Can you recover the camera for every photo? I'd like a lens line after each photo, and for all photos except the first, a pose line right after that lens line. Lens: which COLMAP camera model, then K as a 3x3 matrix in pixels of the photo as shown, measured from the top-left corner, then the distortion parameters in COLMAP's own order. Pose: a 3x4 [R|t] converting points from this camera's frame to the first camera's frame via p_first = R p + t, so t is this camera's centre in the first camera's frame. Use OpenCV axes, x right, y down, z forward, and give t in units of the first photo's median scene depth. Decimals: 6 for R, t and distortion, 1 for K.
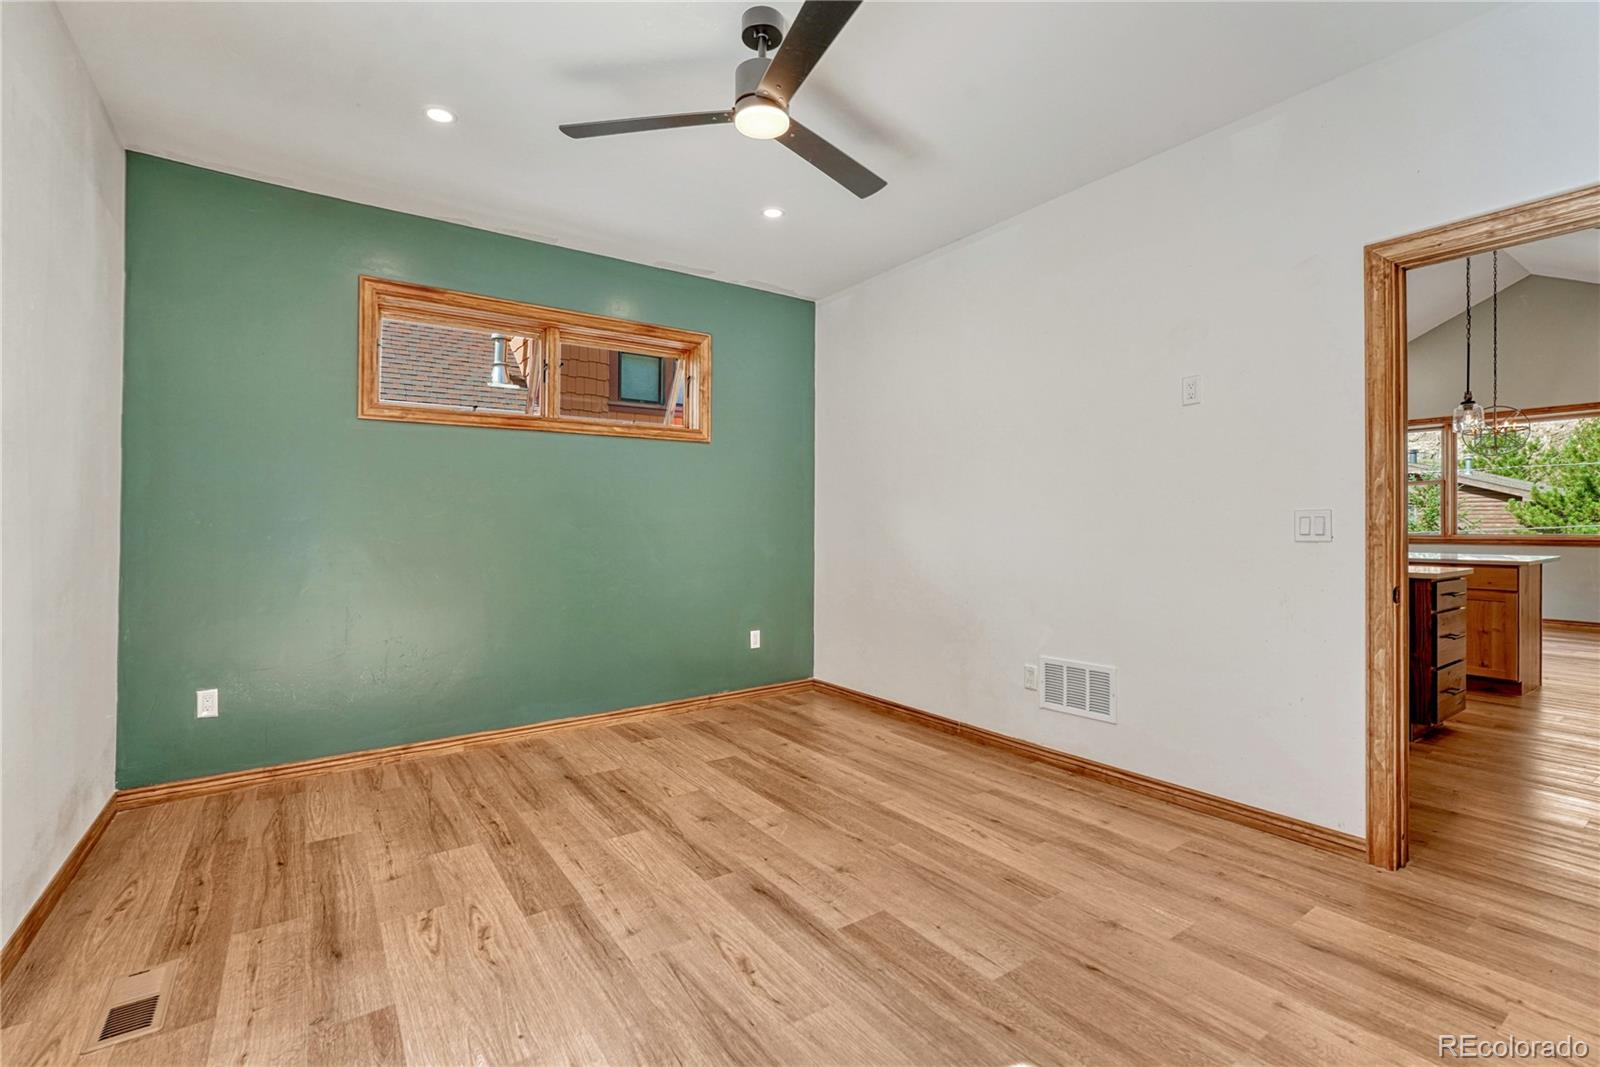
lens RADIAL K [[712.8, 0, 800.0], [0, 712.8, 533.5], [0, 0, 1]] dist [-0.003586, -0.000418]
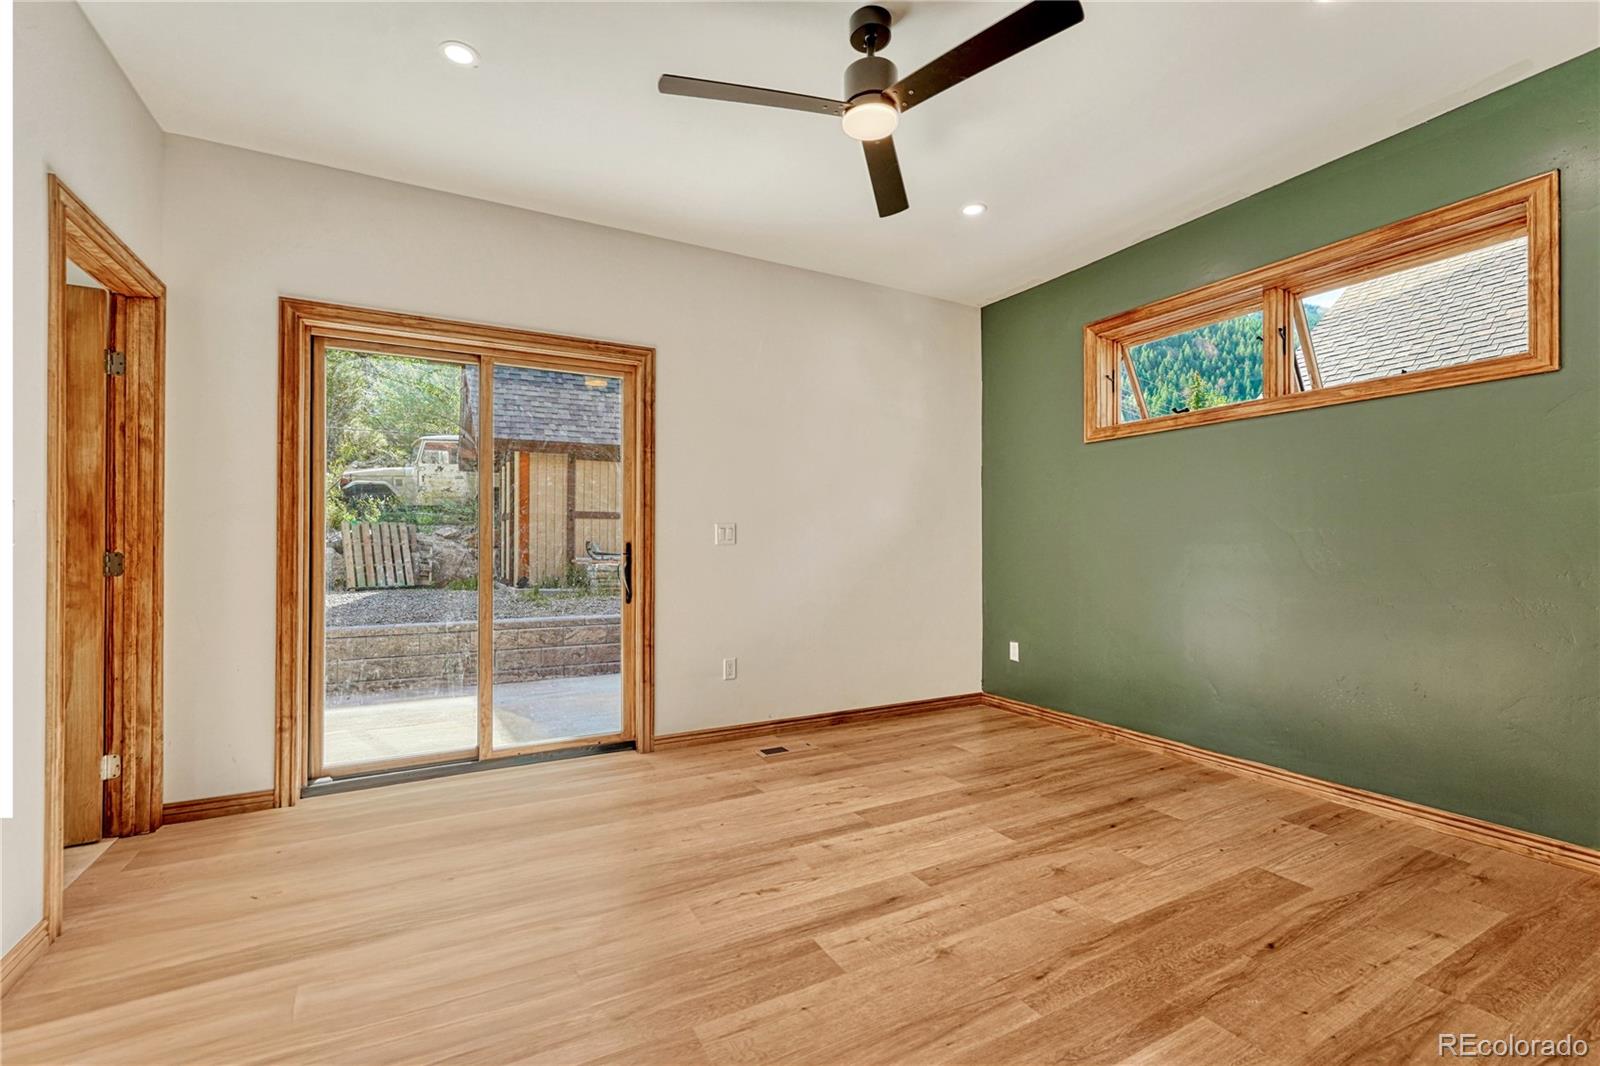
lens RADIAL K [[686.5, 0, 803.3], [0, 686.5, 529.7], [0, 0, 1]] dist [-0.018679, 0.005107]
pose [[-0.103606, -0.014894, -0.994507, 0.694825], [-0.011452, 0.999839, -0.013781, 0.010033], [0.994552, 0.009961, -0.103760, 0.761870]]
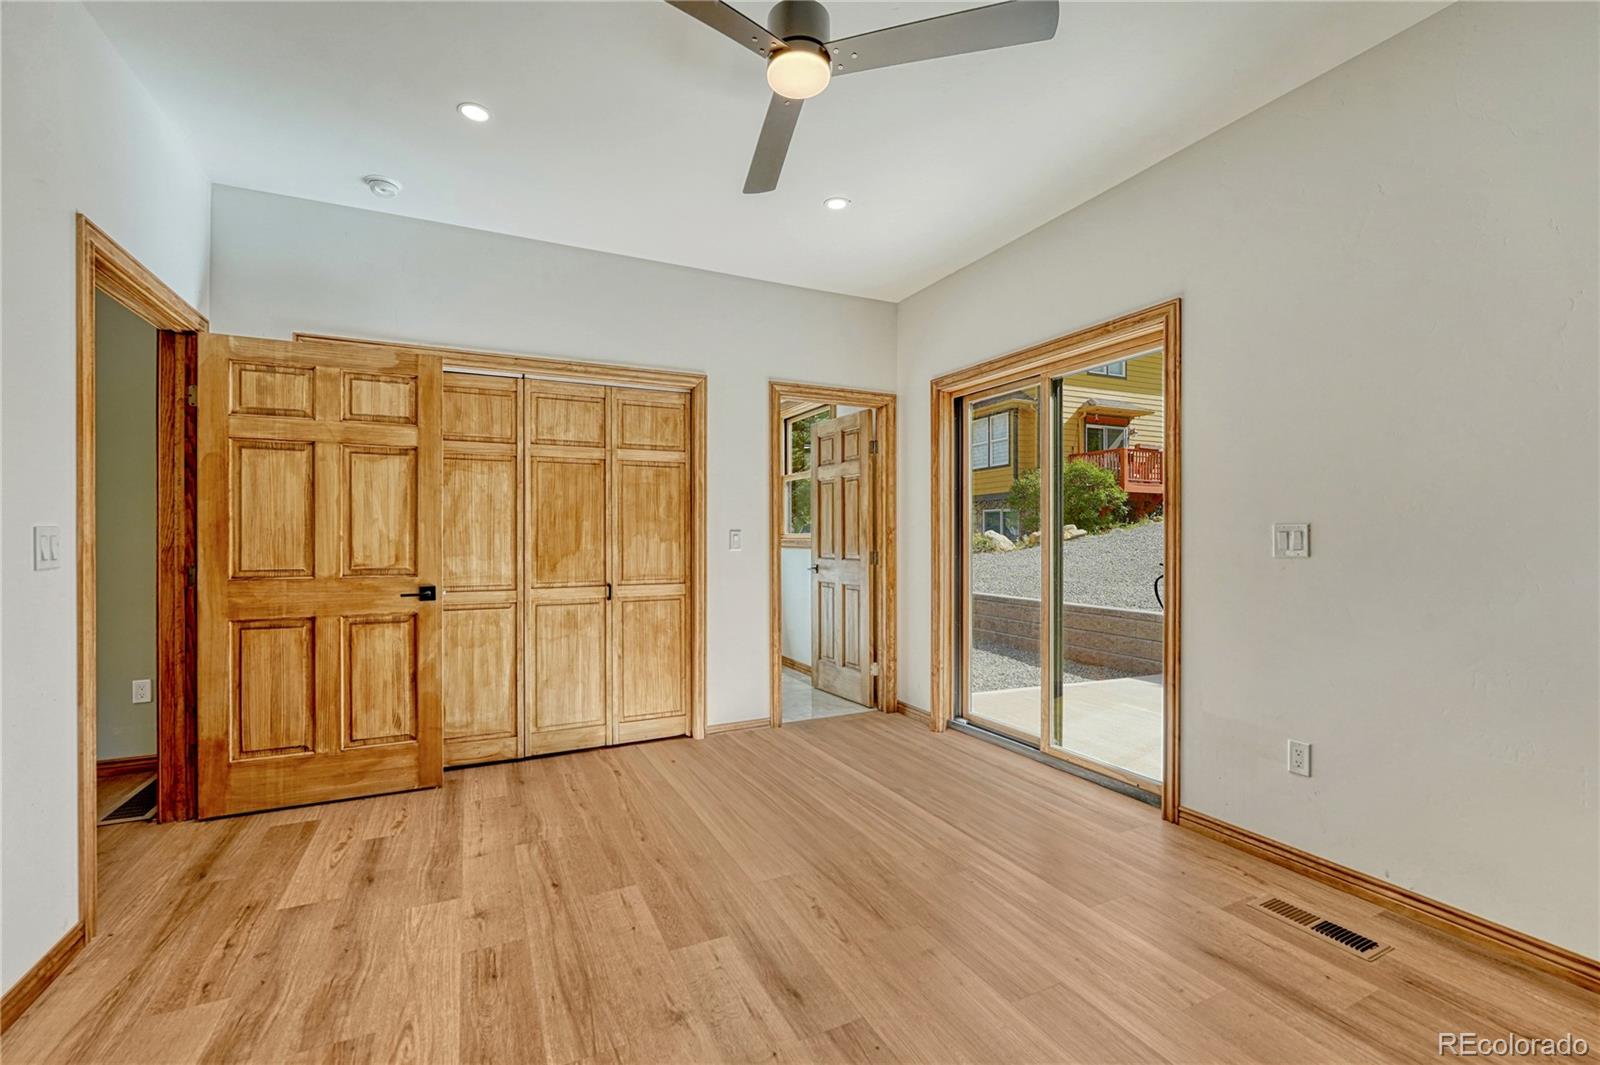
lens RADIAL K [[686.5, 0, 803.3], [0, 686.5, 529.2], [0, 0, 1]] dist [-0.018679, 0.005107]
pose [[-0.988206, 0.012908, 0.152588, -0.151317], [0.013392, 0.999908, 0.002149, -0.022875], [-0.152546, 0.004168, -0.988288, 1.383396]]
